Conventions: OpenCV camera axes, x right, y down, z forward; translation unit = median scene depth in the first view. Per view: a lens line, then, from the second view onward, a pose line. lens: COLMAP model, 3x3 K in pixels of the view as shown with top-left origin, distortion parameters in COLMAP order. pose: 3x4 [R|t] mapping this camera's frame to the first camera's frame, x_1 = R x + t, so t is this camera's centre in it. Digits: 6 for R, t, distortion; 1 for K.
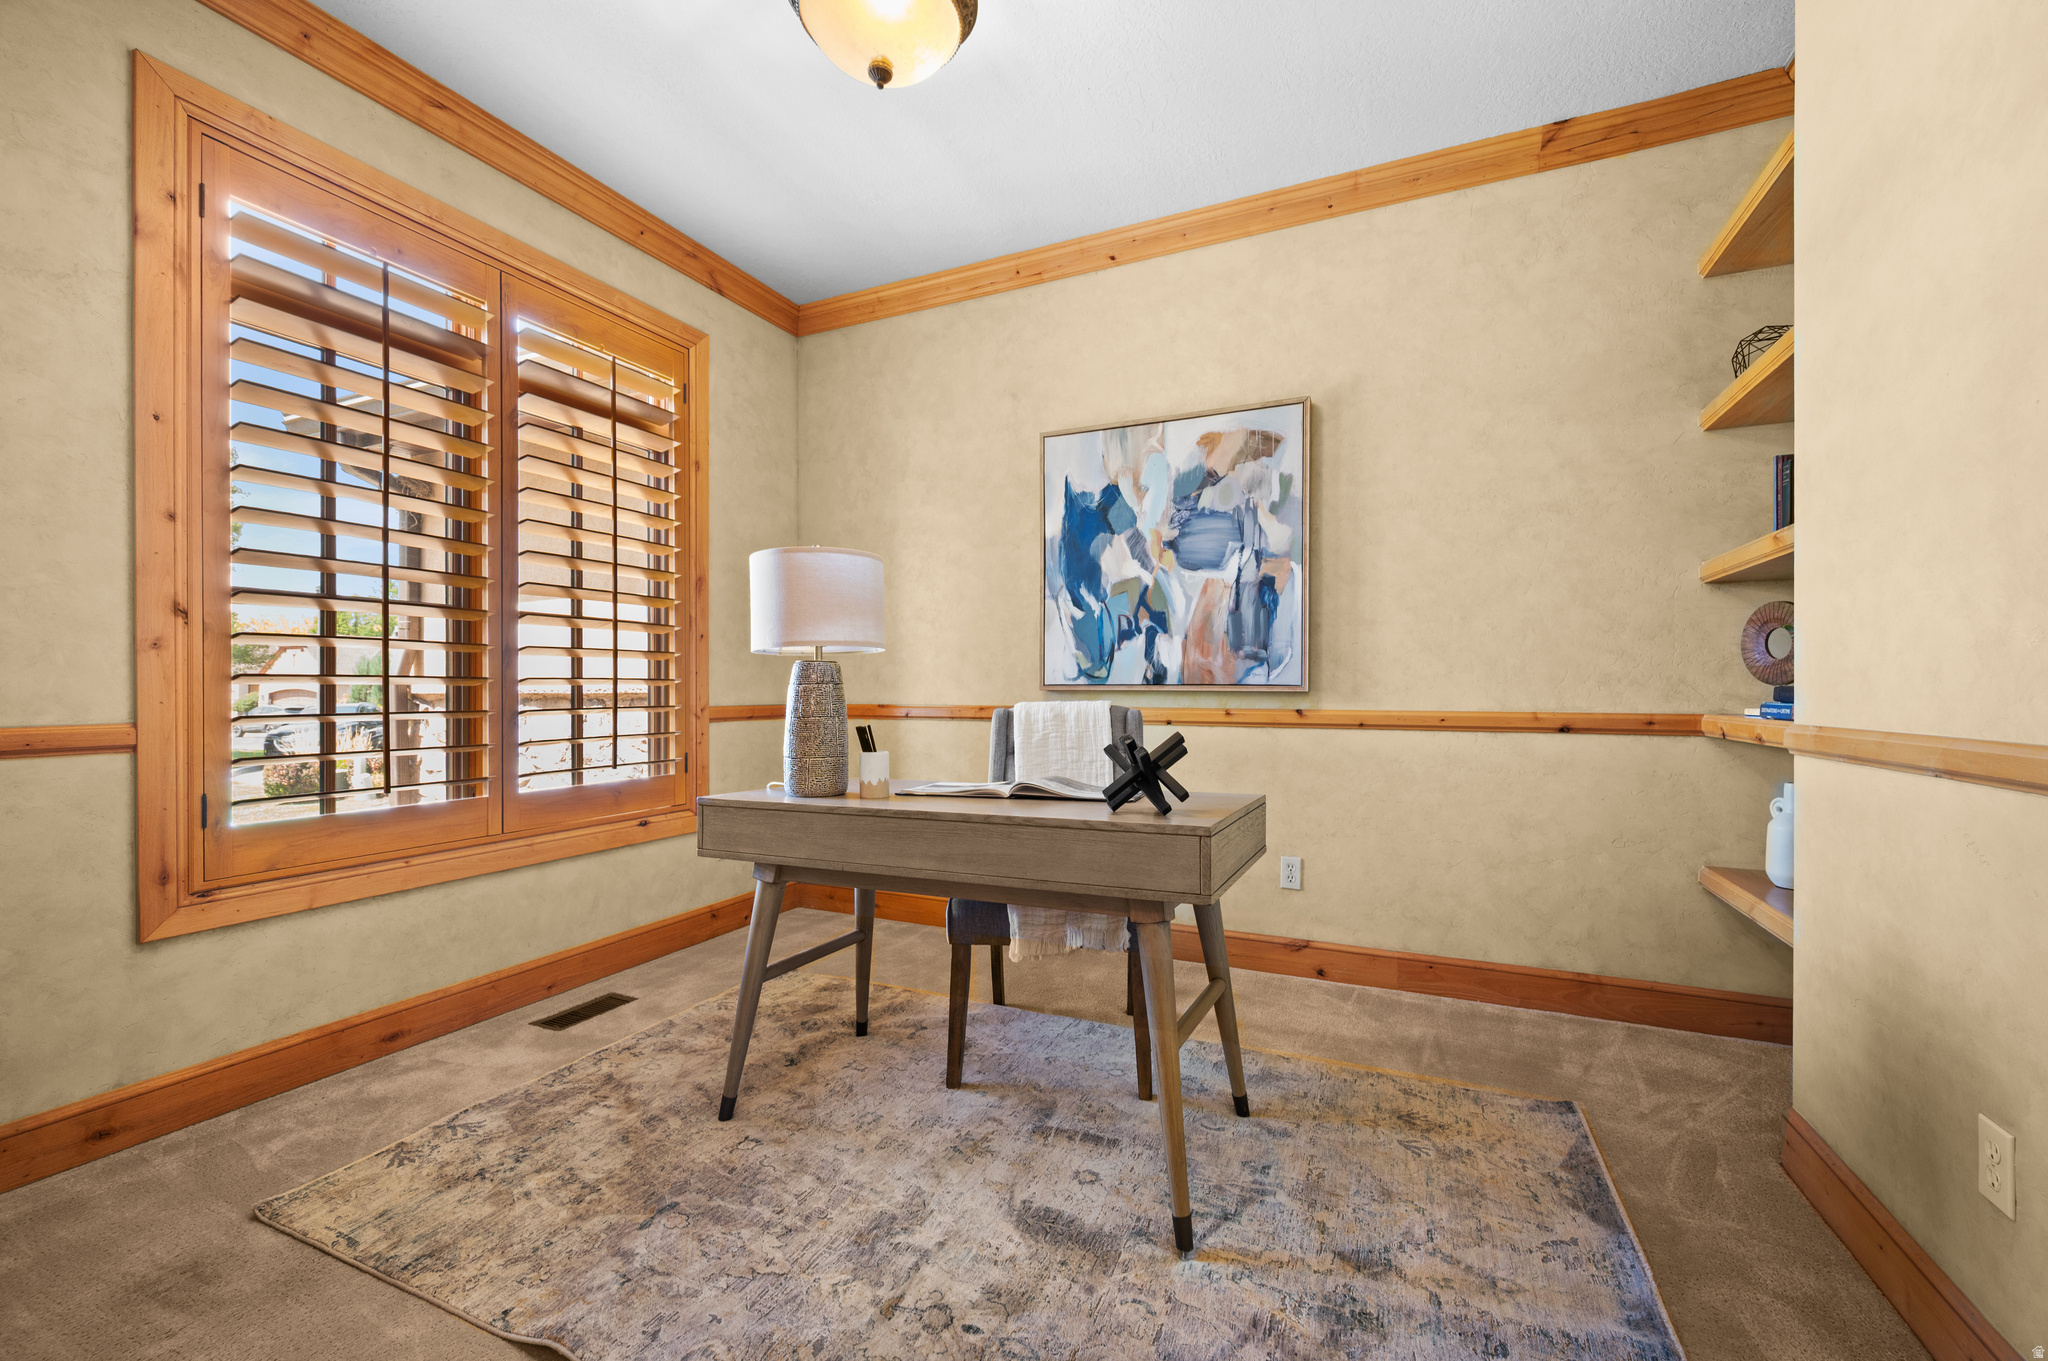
lens RADIAL K [[839.3, 0, 1022.0], [0, 839.3, 689.9], [0, 0, 1]] dist [0.016906, -0.000092]
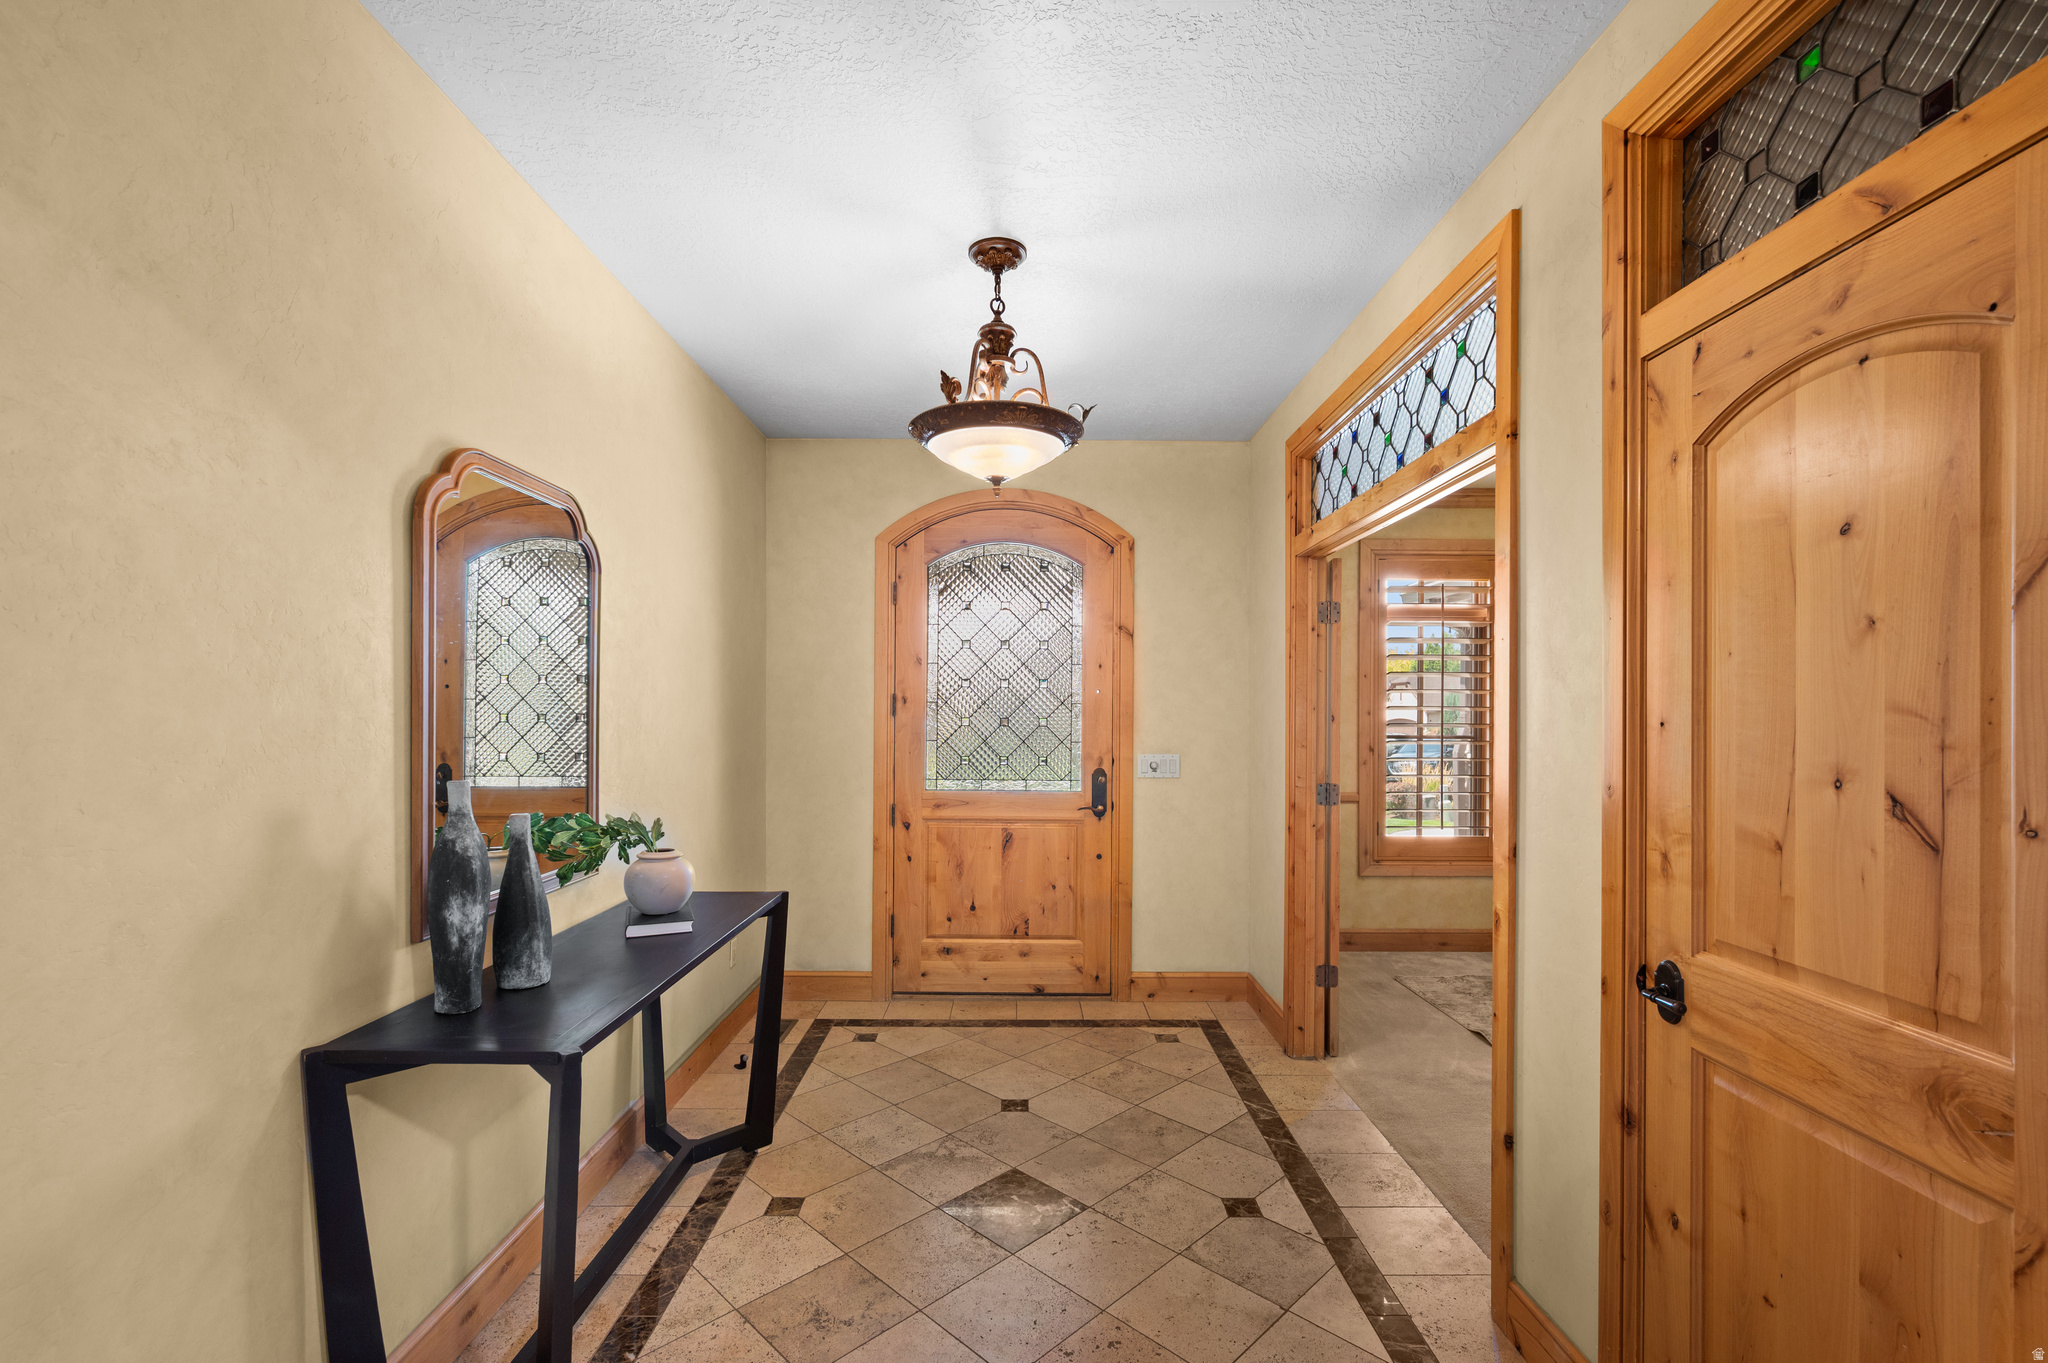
lens RADIAL K [[865.8, 0, 1025.4], [0, 865.8, 718.5], [0, 0, 1]] dist [0.009405, -0.000010]
pose [[0.435291, 0.008269, -0.900252, 0.880177], [-0.008932, 0.999948, 0.004866, -0.183983], [0.900245, 0.005923, 0.435343, -1.040188]]
